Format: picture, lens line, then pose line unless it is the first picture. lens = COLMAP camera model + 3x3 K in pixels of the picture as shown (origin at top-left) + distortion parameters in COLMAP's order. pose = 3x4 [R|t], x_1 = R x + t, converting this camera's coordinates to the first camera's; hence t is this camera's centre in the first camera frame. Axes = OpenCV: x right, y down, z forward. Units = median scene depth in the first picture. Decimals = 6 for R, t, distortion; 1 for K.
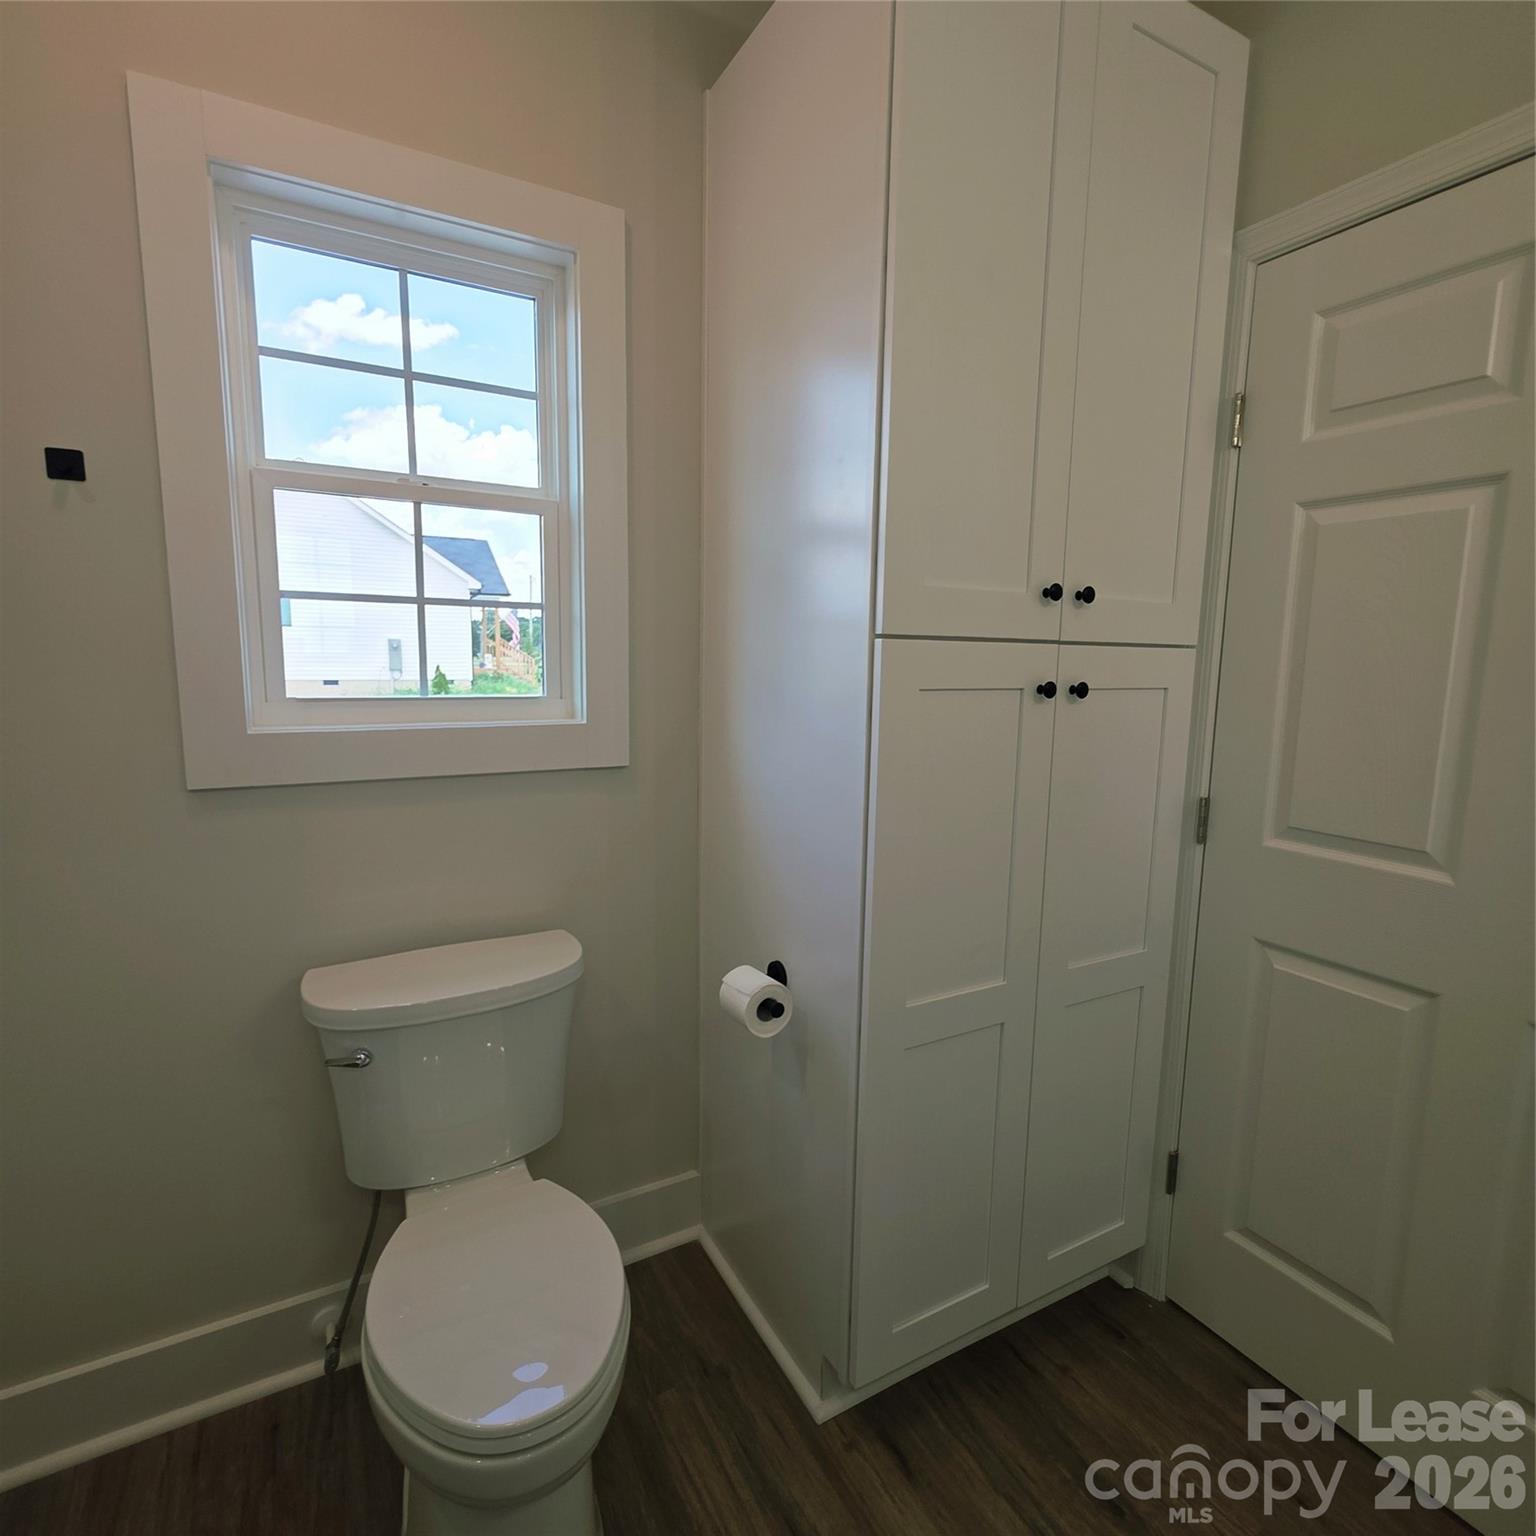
lens RADIAL K [[823.1, 0, 769.5], [0, 823.1, 772.3], [0, 0, 1]] dist [0.001998, -0.001073]
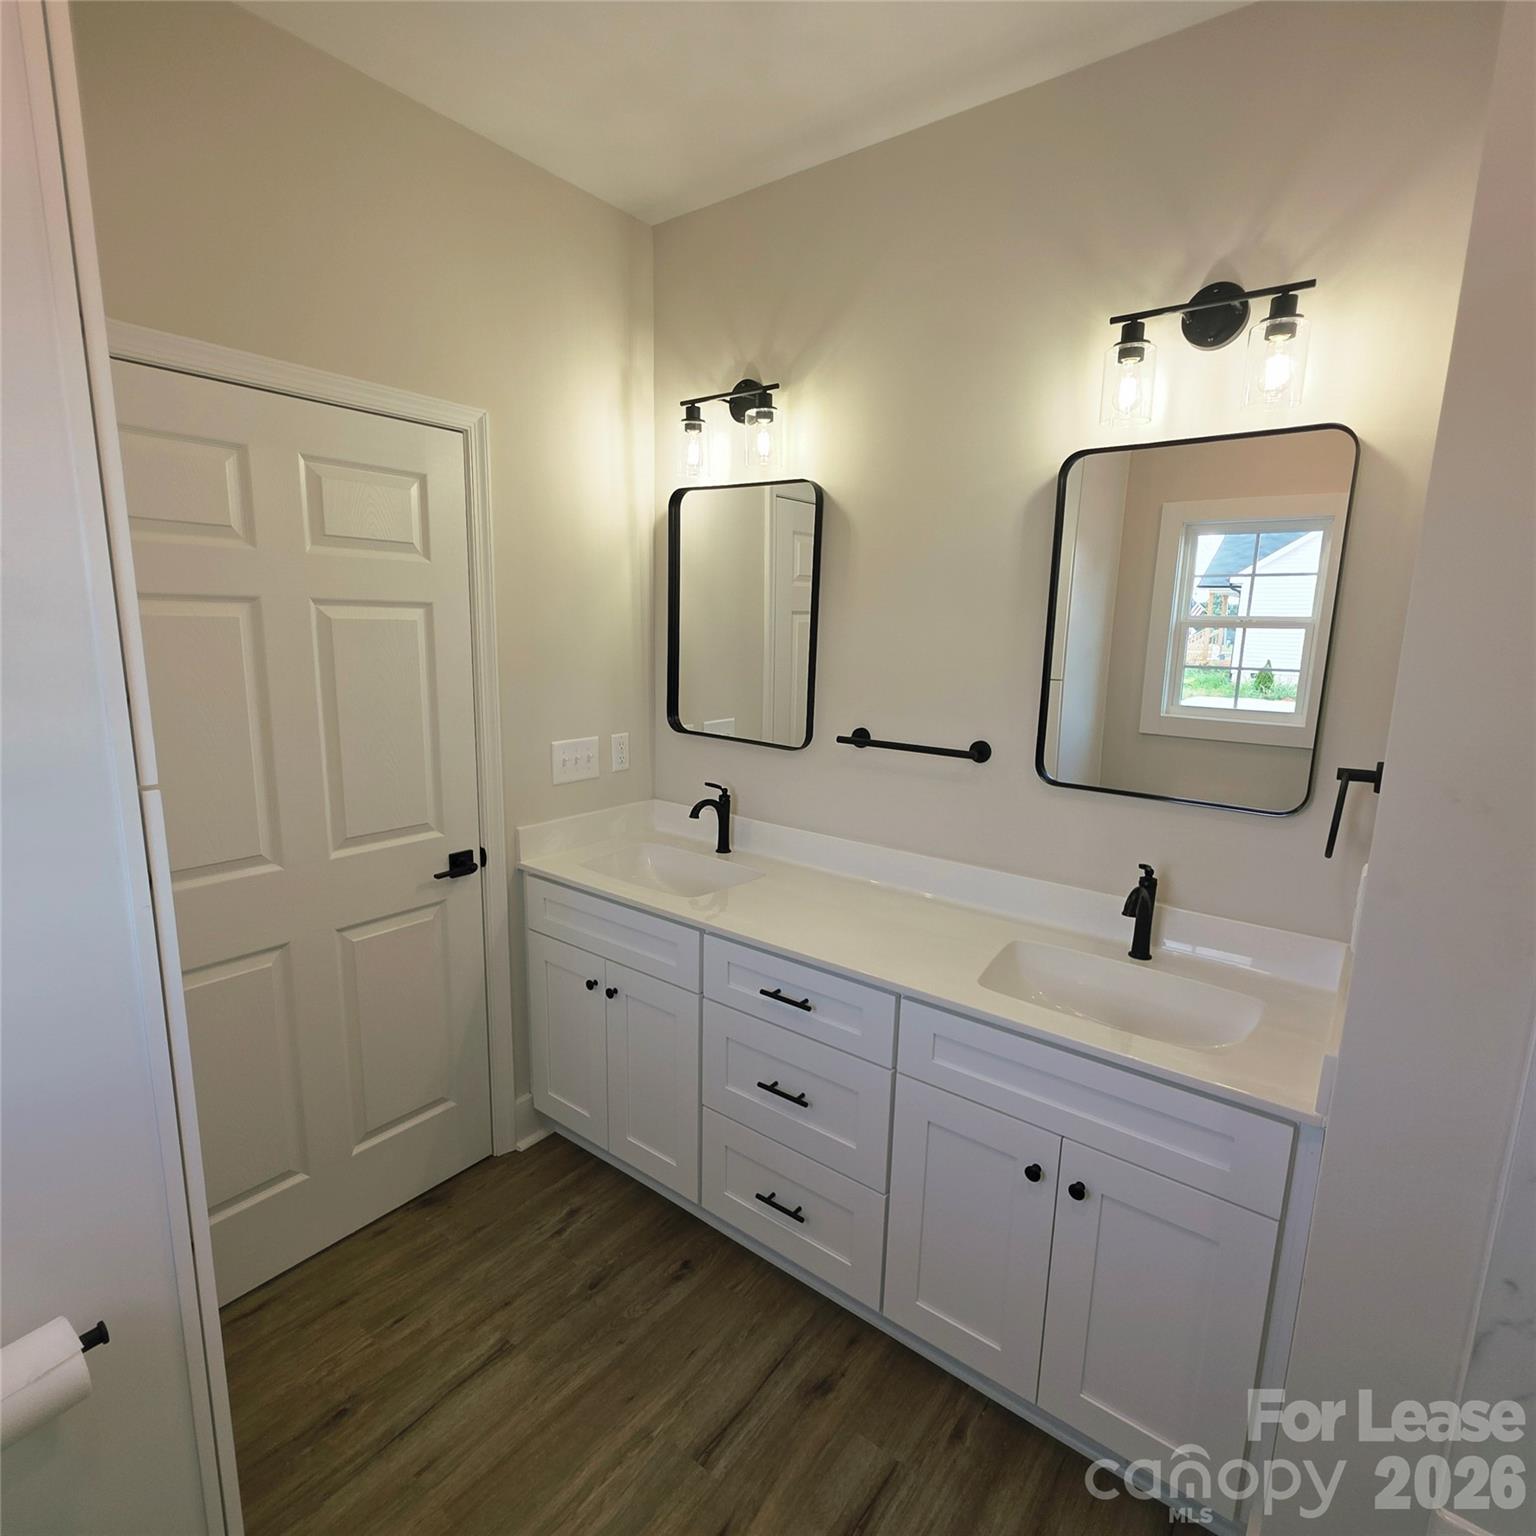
lens RADIAL K [[823.1, 0, 768.3], [0, 823.1, 768.0], [0, 0, 1]] dist [0.001998, -0.001073]
pose [[-0.399870, -0.183839, 0.897946, -0.795541], [0.093106, 0.966464, 0.239329, -0.304818], [-0.911831, 0.179305, -0.369344, 0.693240]]
